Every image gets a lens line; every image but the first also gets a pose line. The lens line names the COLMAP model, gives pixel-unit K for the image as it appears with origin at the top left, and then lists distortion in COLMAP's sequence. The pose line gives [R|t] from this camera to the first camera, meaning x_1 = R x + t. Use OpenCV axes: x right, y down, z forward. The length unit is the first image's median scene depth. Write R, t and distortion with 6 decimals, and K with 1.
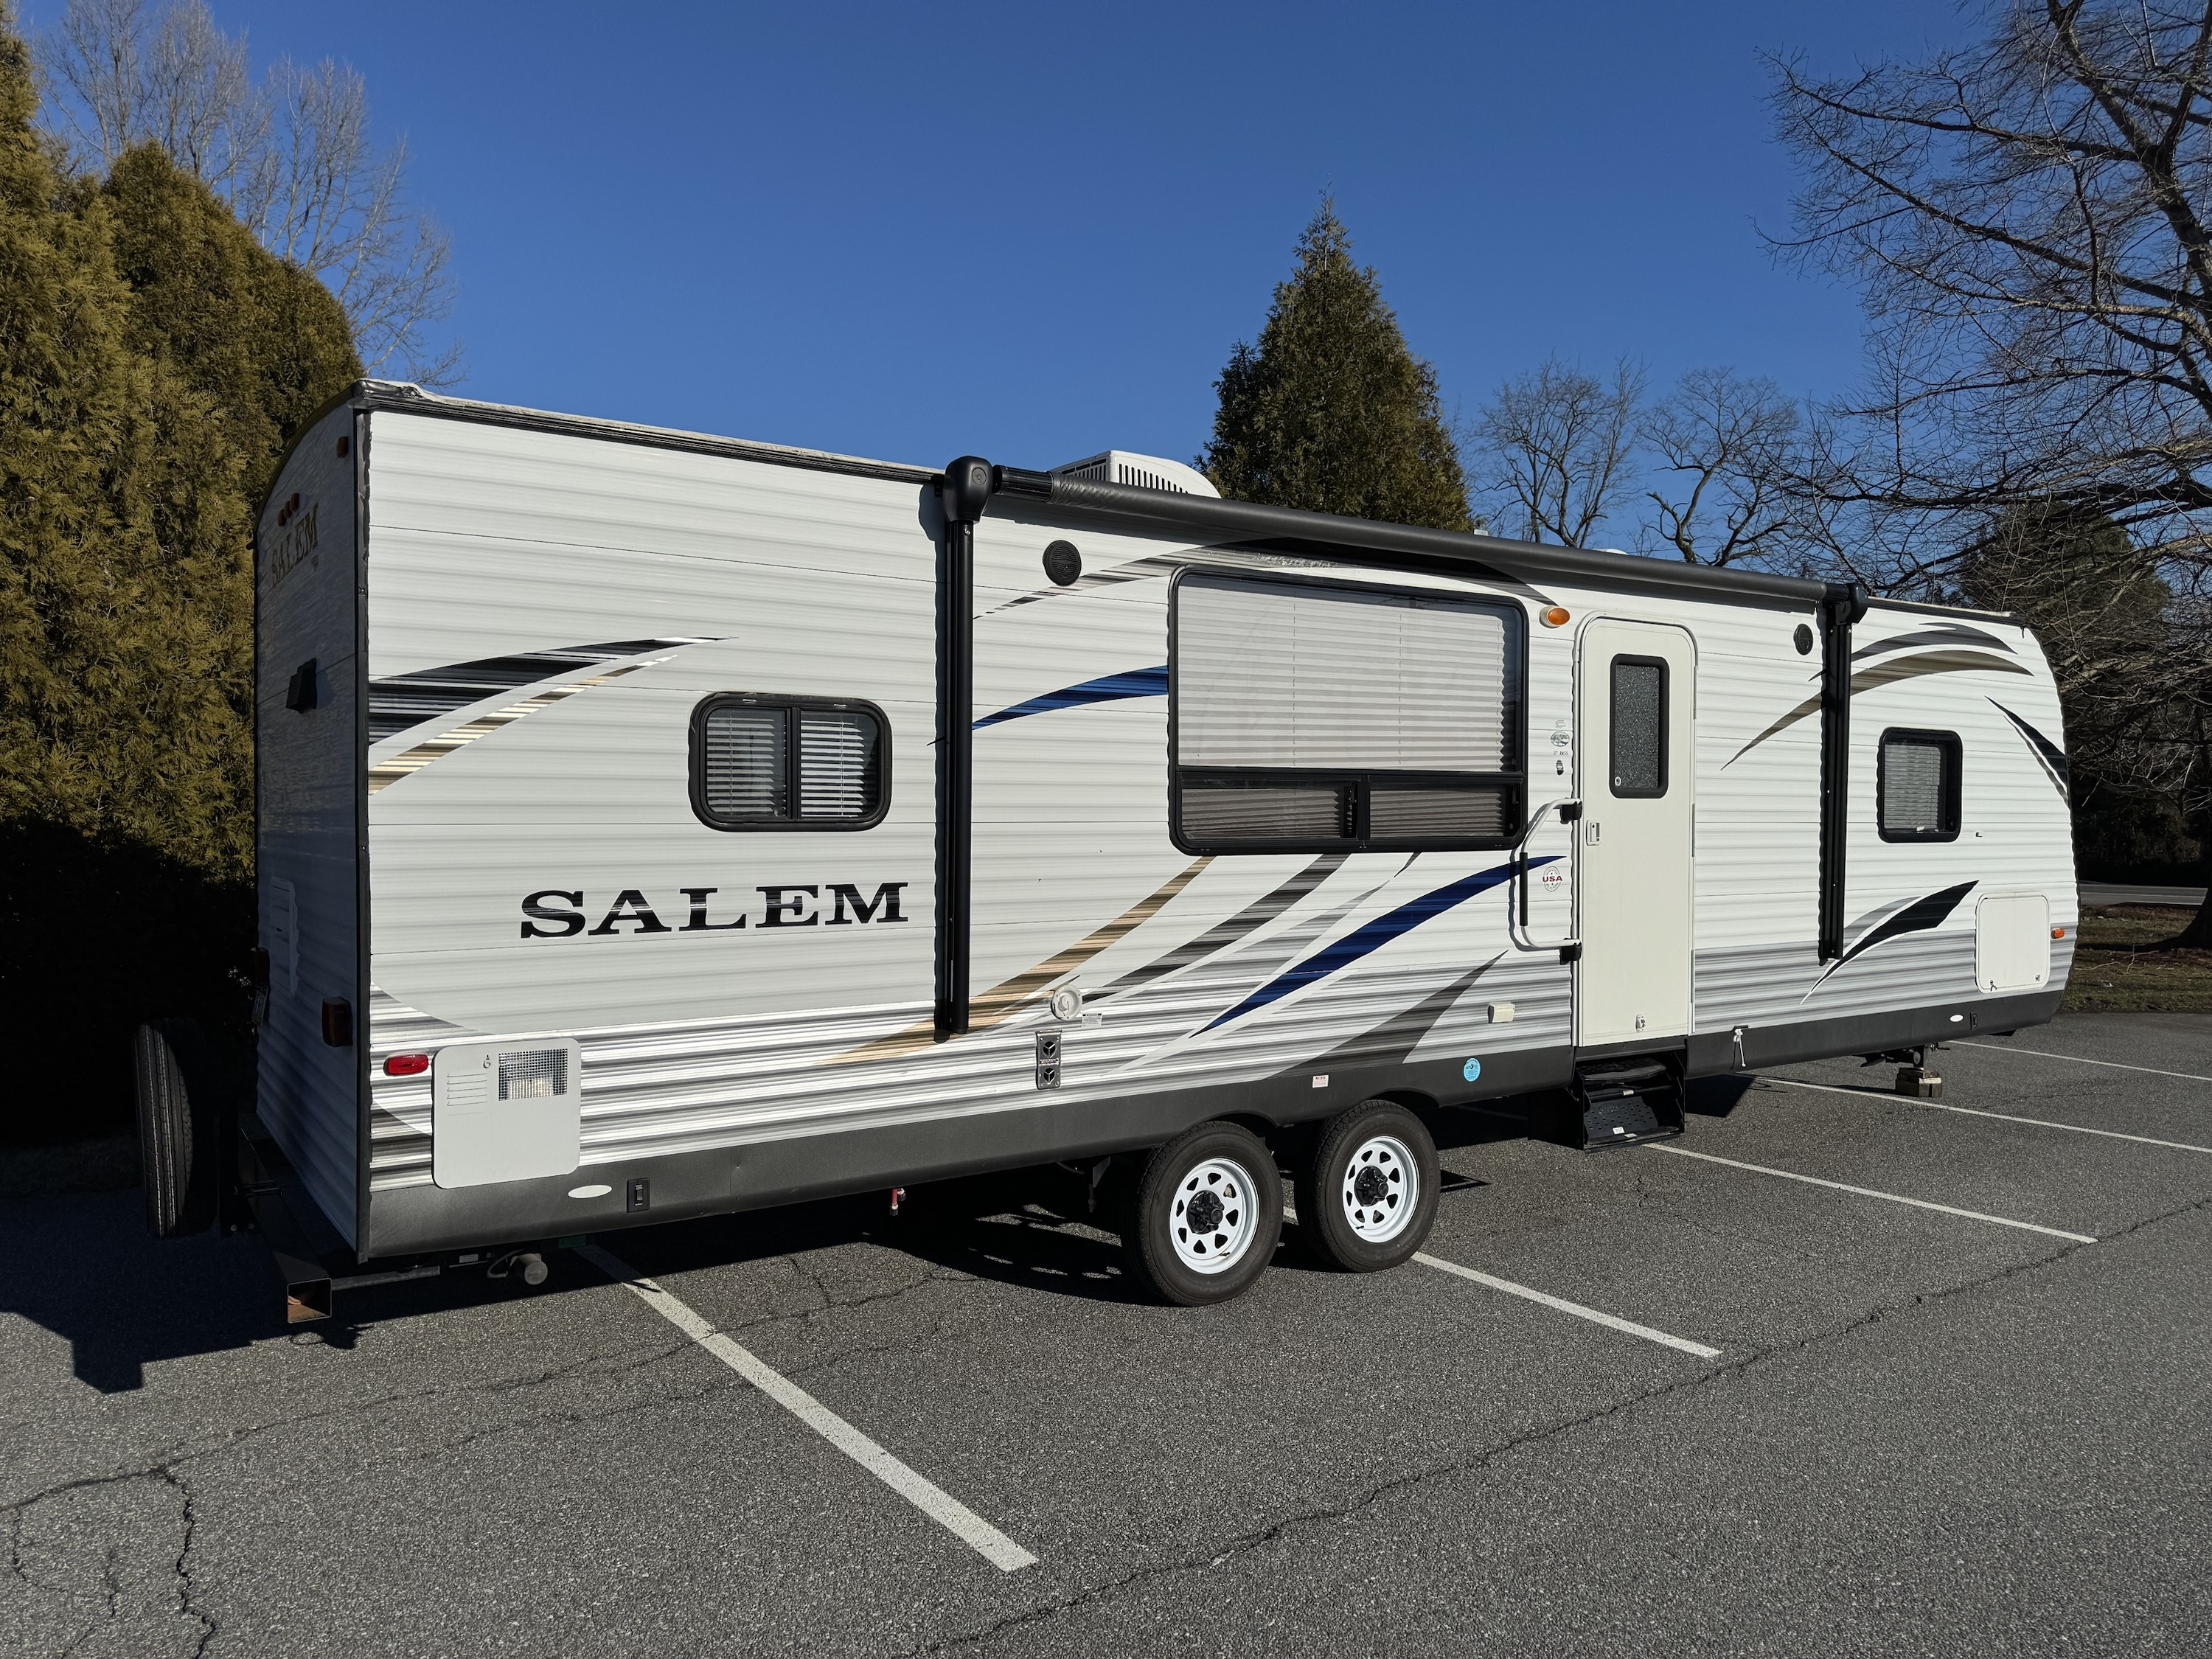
lens RADIAL K [[1564.6, 0, 1114.7], [0, 1564.6, 822.5], [0, 0, 1]] dist [0.069109, -0.084675]
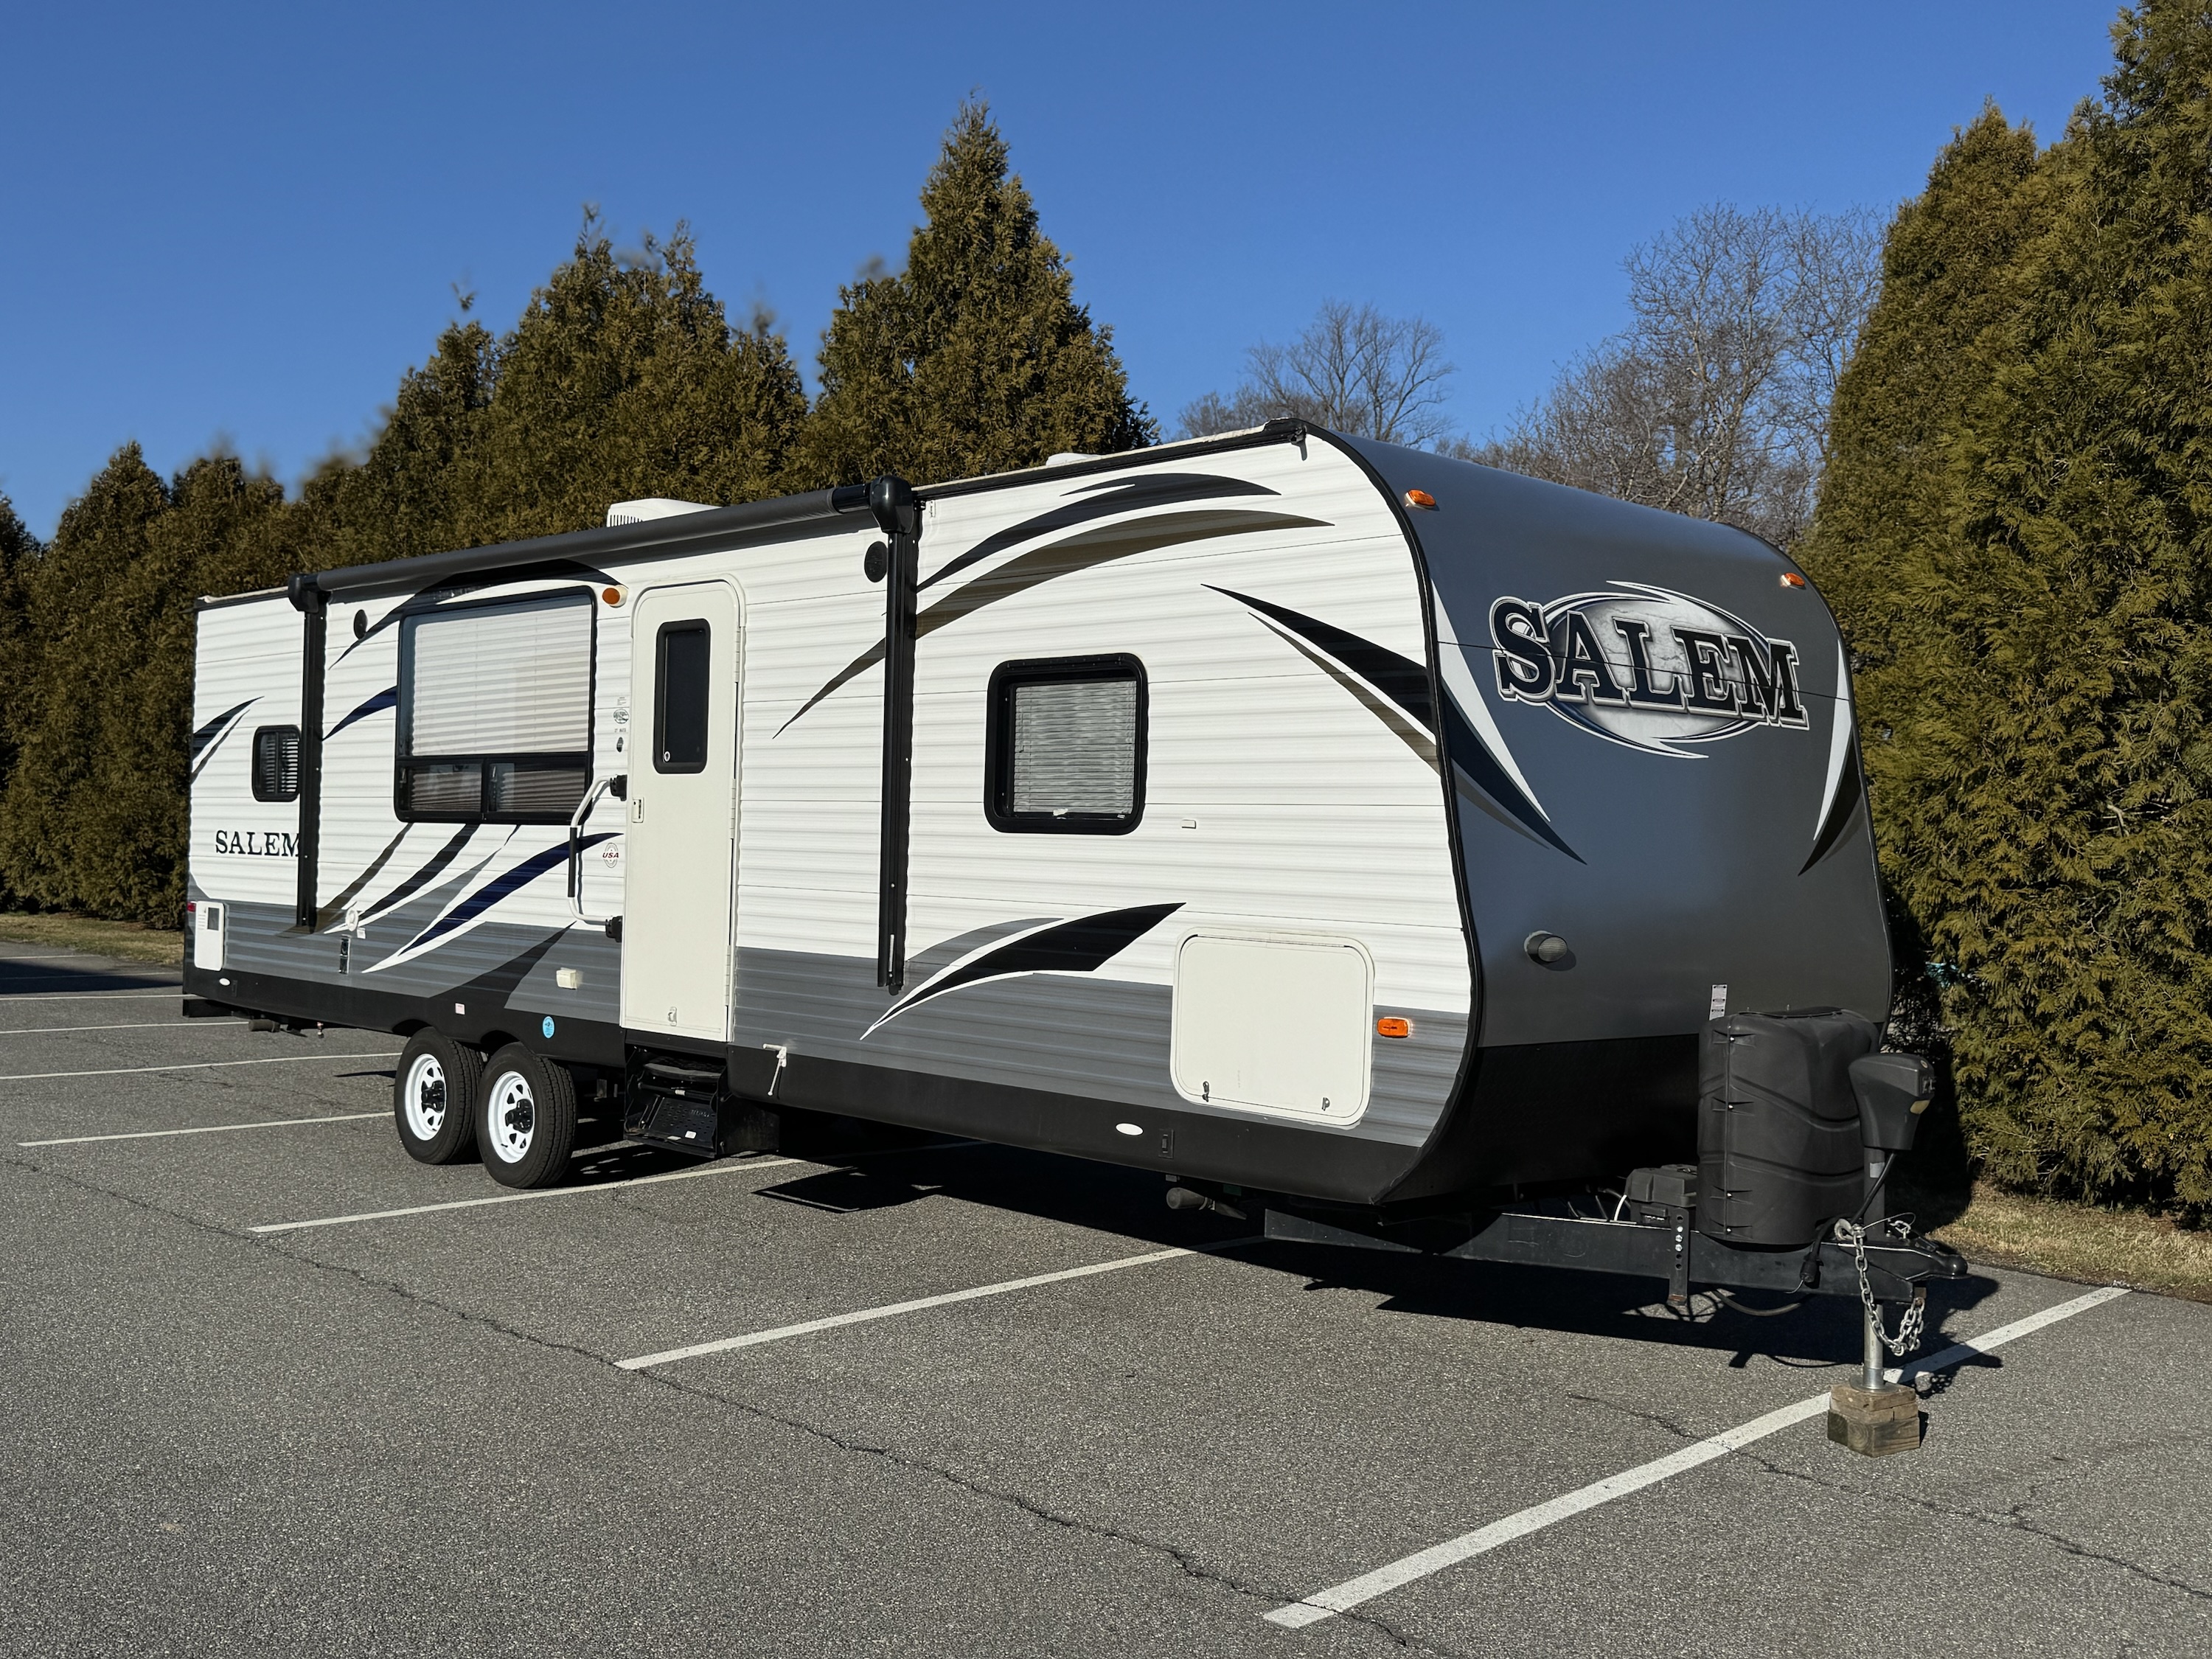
lens RADIAL K [[2133.7, 0, 1190.7], [0, 2133.7, 776.8], [0, 0, 1]] dist [0.002839, -0.007517]
pose [[0.209679, -0.029082, -0.977338, 1.812067], [-0.030127, 0.998891, -0.036187, 0.025831], [0.977306, 0.037032, 0.208570, 1.152371]]
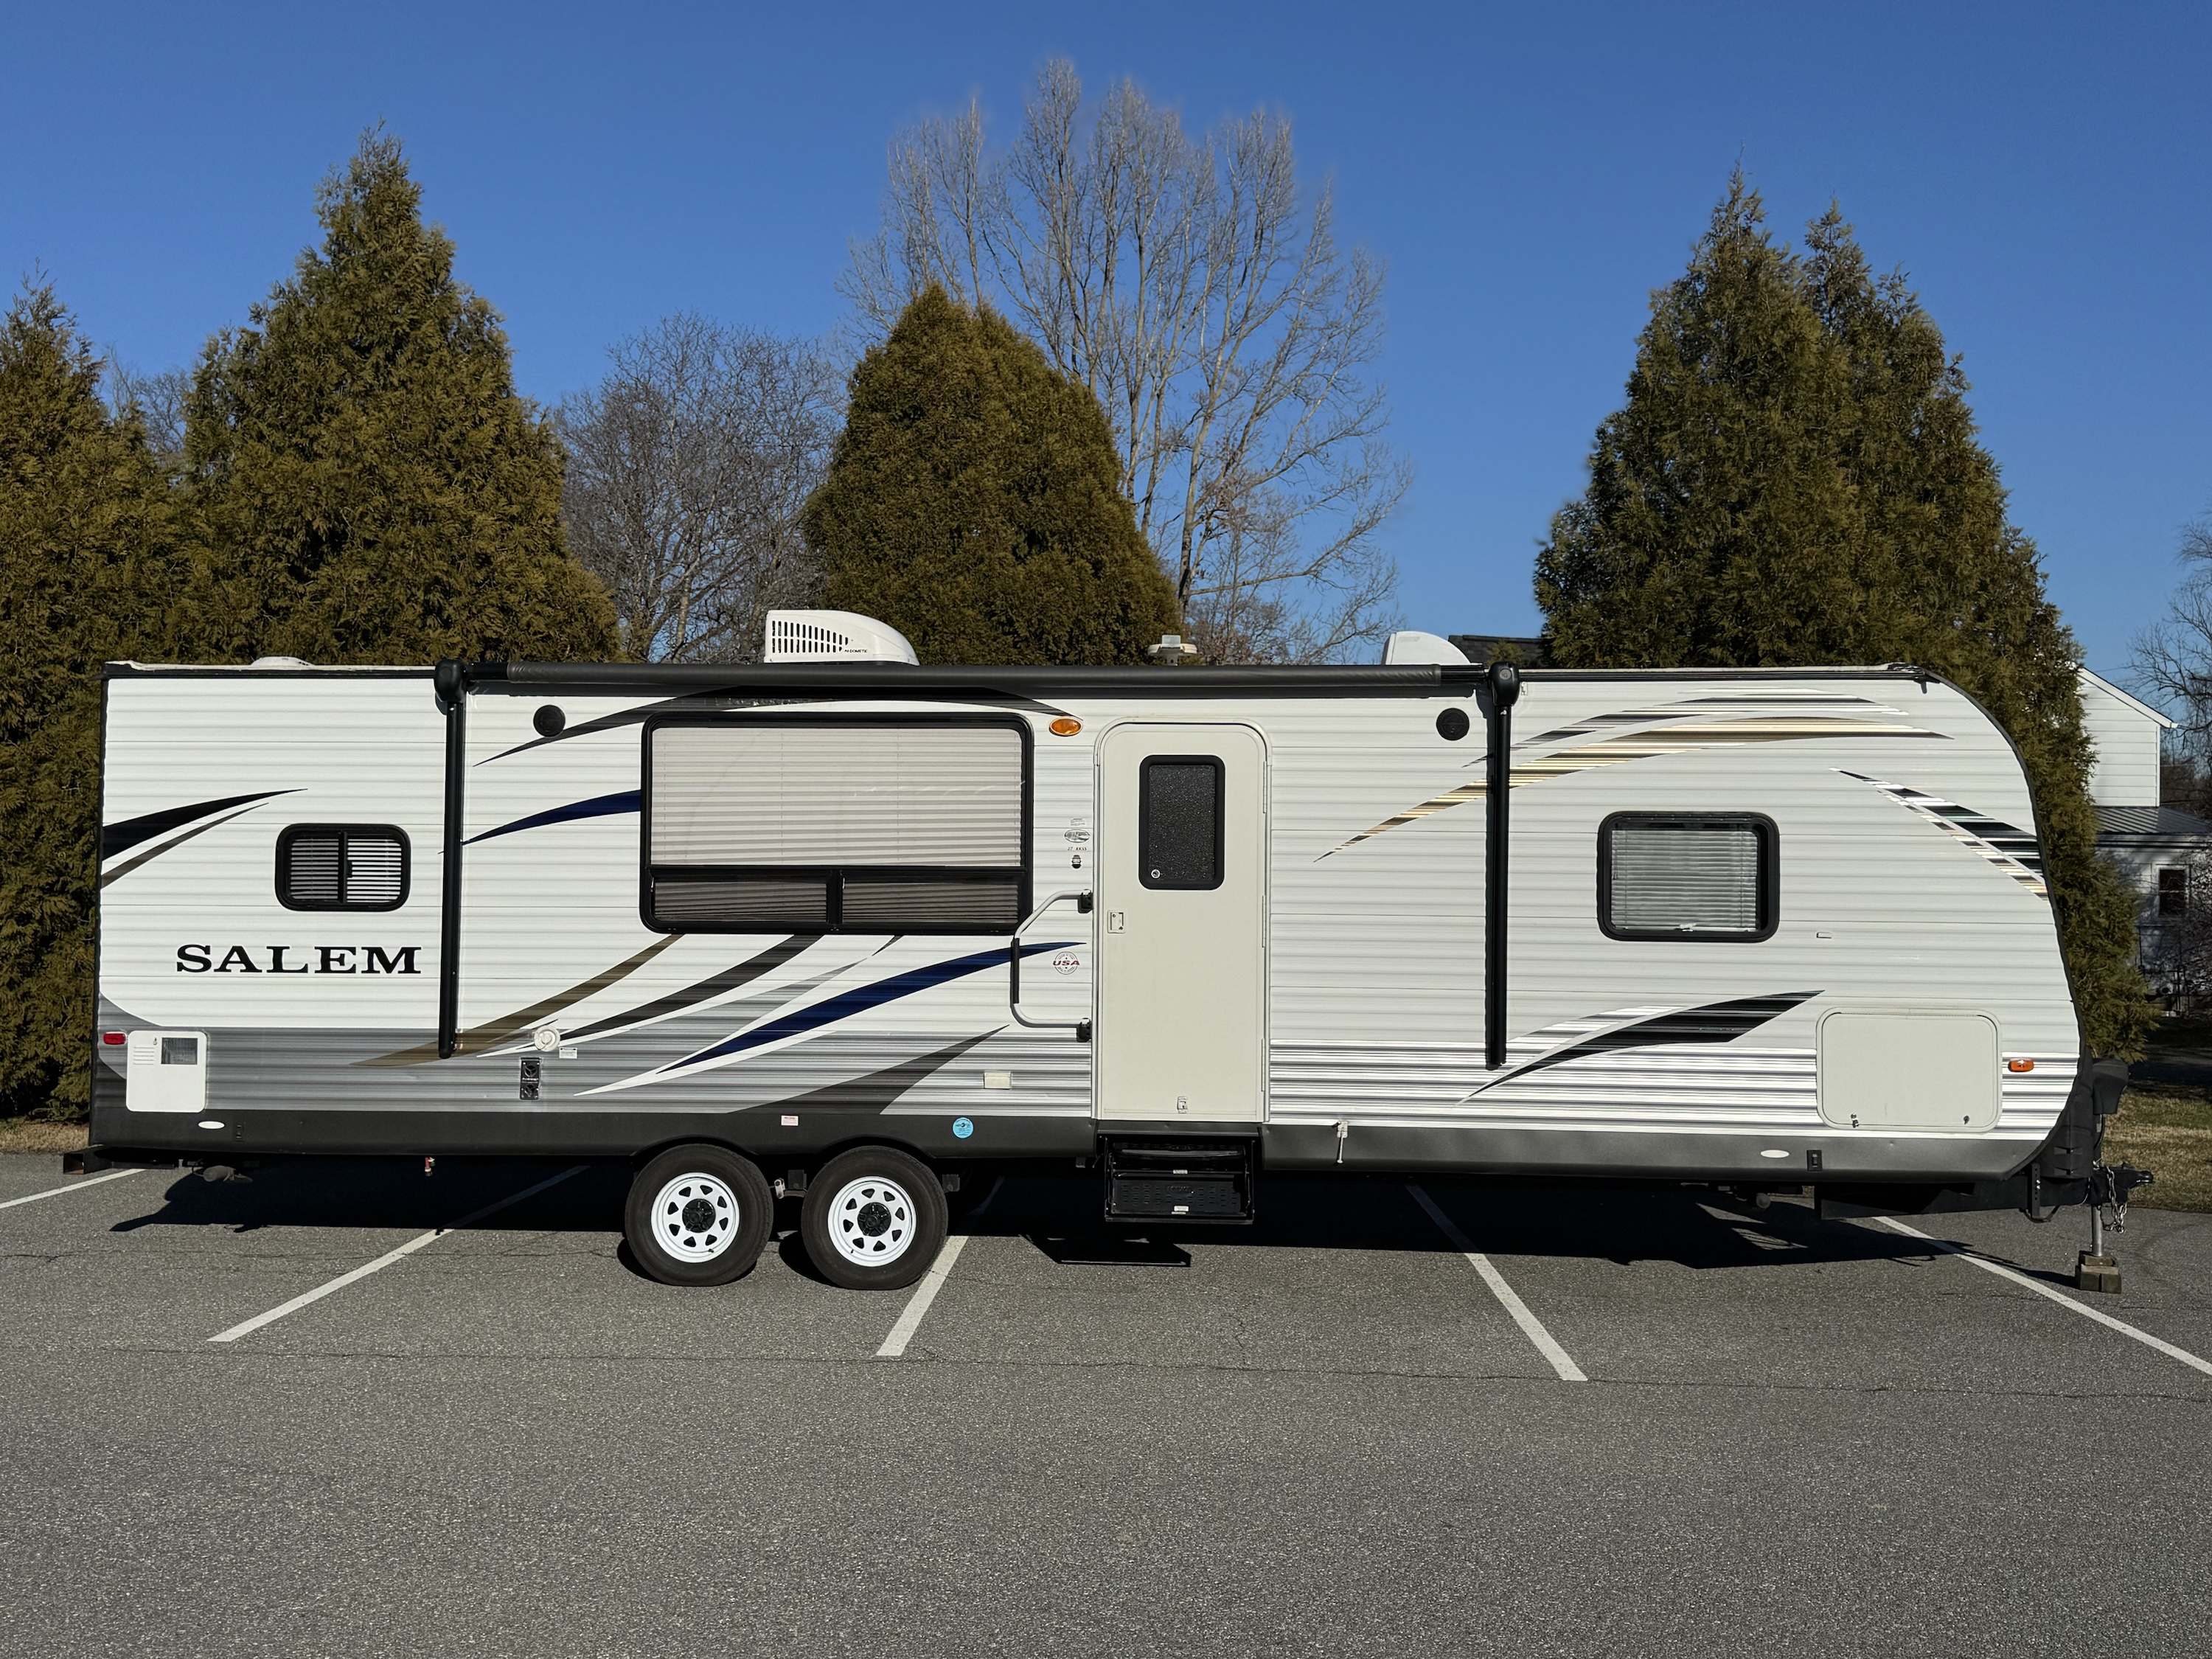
lens RADIAL K [[2025.0, 0, 1108.2], [0, 2025.0, 826.8], [0, 0, 1]] dist [0.197118, -0.533994]
pose [[0.798411, -0.017652, -0.601854, 1.240311], [-0.009972, 0.999045, -0.042530, 0.000789], [0.602030, 0.039958, 0.797473, -0.127405]]
